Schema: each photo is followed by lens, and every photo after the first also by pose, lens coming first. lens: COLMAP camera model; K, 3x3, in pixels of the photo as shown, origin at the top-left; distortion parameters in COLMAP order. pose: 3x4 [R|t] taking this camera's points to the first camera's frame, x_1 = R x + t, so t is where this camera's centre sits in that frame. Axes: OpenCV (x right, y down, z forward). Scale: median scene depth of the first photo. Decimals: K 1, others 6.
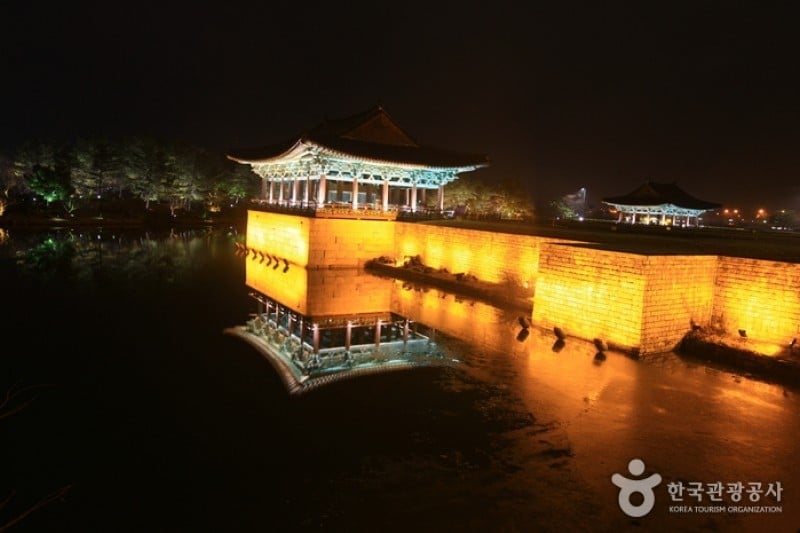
lens RADIAL K [[527.0, 0, 400.0], [0, 527.0, 266.5], [0, 0, 1]] dist [0.002143, 0.000098]
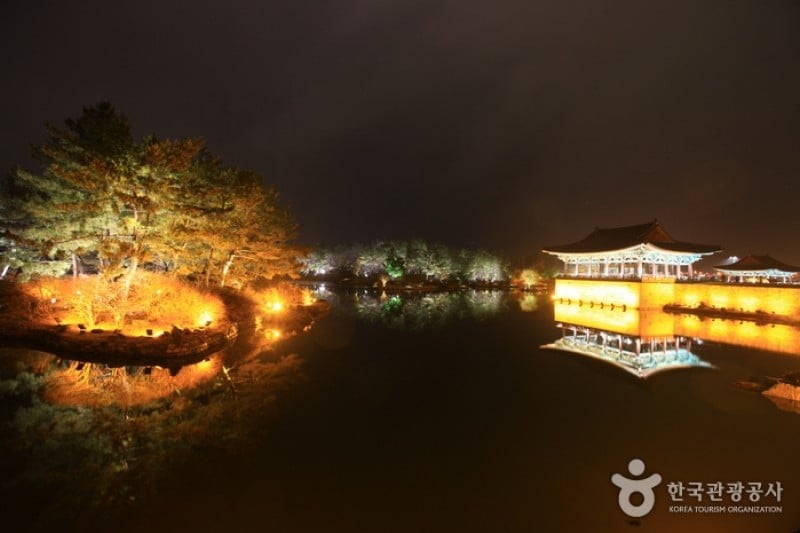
lens RADIAL K [[365.0, 0, 400.0], [0, 365.0, 266.5], [0, 0, 1]] dist [0.000109, 0.000089]
pose [[0.983805, -0.028262, -0.176999, -0.697082], [0.003853, 0.990598, -0.136753, 0.024596], [0.179200, 0.133856, 0.974664, -0.401106]]
